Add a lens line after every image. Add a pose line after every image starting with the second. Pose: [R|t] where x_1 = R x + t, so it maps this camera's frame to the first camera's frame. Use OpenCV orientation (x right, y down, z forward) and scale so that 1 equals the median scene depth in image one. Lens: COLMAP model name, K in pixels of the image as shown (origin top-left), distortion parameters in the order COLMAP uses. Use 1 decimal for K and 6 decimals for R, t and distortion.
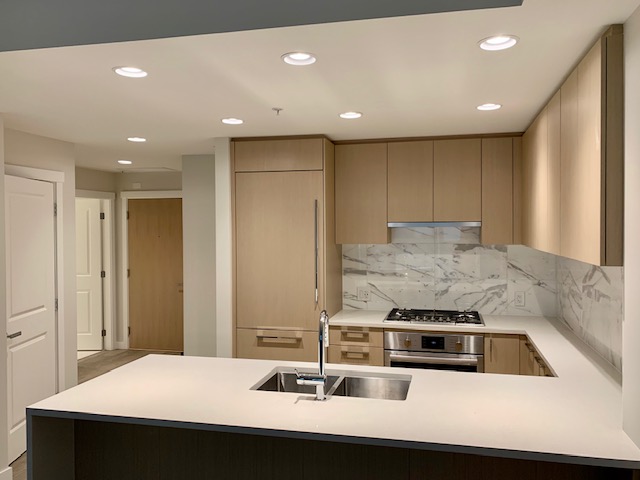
lens RADIAL K [[495.0, 0, 322.1], [0, 495.0, 235.0], [0, 0, 1]] dist [0.131587, -0.181071]
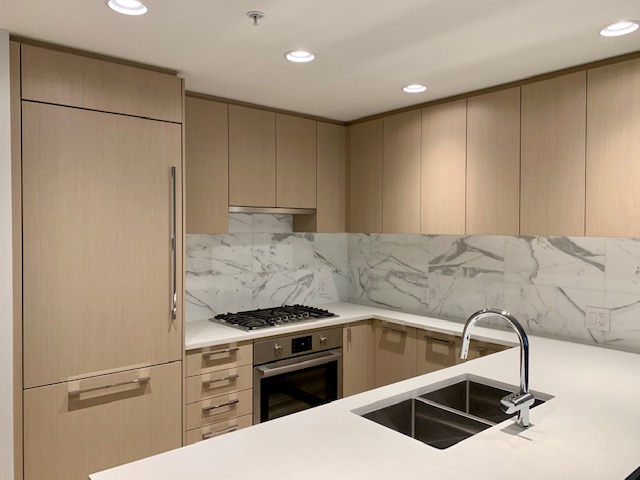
lens RADIAL K [[495.0, 0, 322.1], [0, 495.0, 235.0], [0, 0, 1]] dist [0.131587, -0.181071]
pose [[0.602549, -0.005612, 0.798062, -0.396044], [0.007018, 0.999974, 0.001733, 0.020171], [-0.798051, 0.004556, 0.602573, 0.393251]]
